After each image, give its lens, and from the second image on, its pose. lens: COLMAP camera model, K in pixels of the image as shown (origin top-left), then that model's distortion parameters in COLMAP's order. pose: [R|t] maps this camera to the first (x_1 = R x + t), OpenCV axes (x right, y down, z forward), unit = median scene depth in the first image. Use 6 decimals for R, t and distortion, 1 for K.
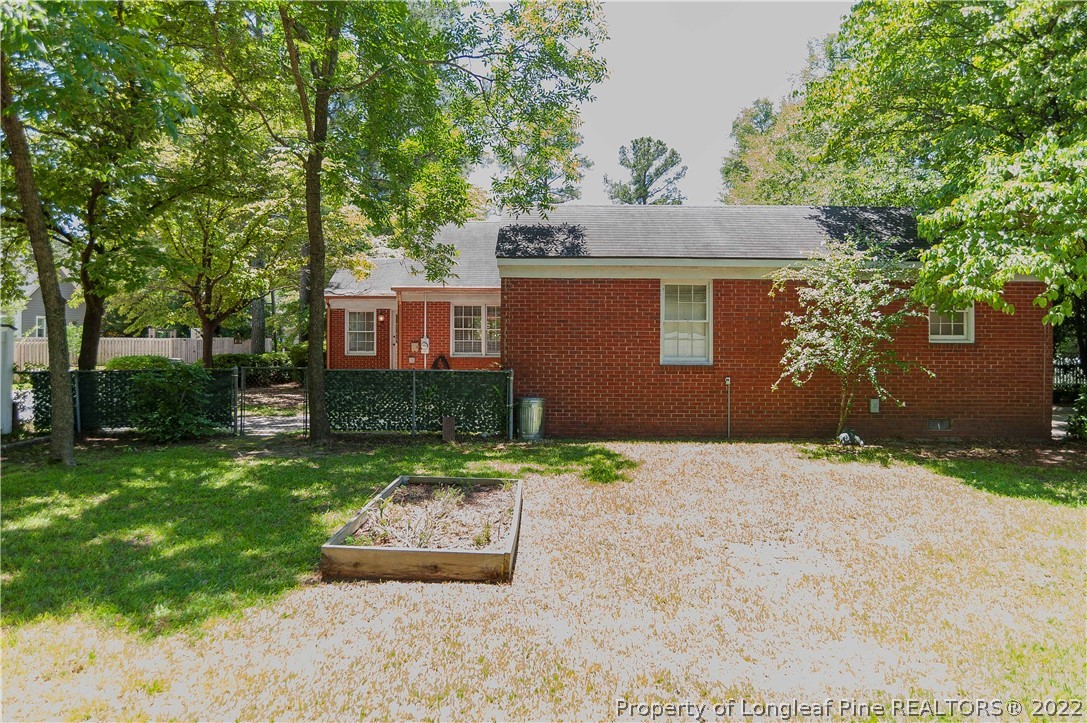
lens RADIAL K [[717.1, 0, 543.5], [0, 717.1, 361.5], [0, 0, 1]] dist [-0.038722, -0.000037]
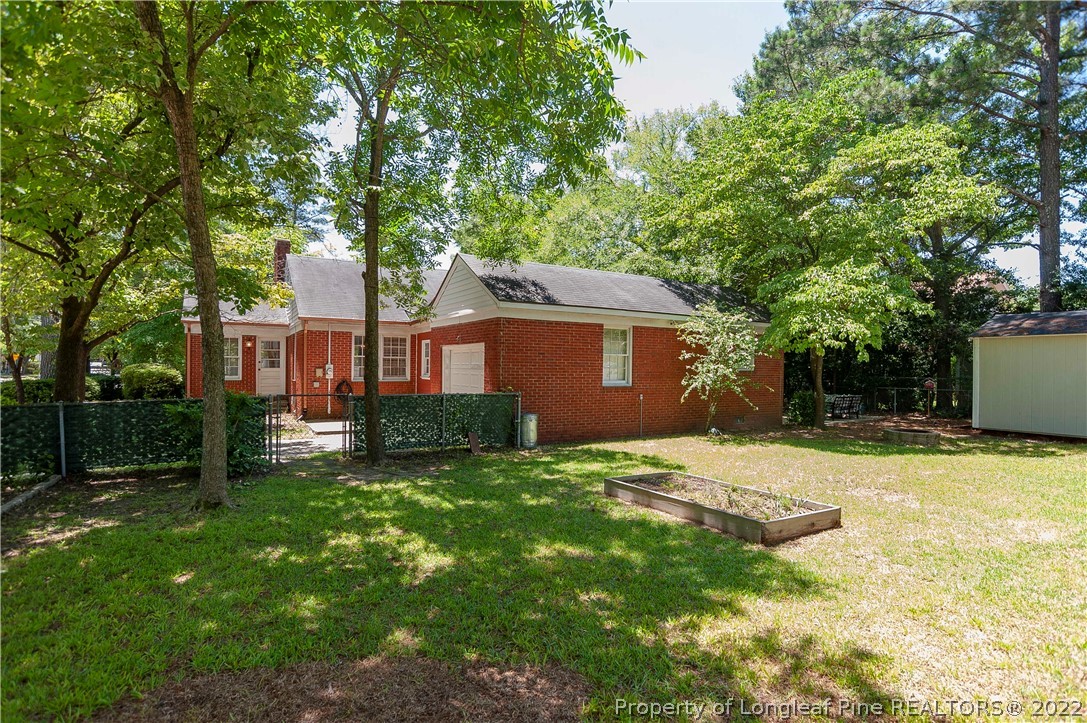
lens RADIAL K [[584.2, 0, 543.5], [0, 584.2, 361.5], [0, 0, 1]] dist [-0.061989, 0.000305]
pose [[0.834330, 0.008329, 0.551203, -0.554317], [0.010094, 0.999487, -0.030381, -0.009968], [-0.551173, 0.030912, 0.833818, 0.126594]]
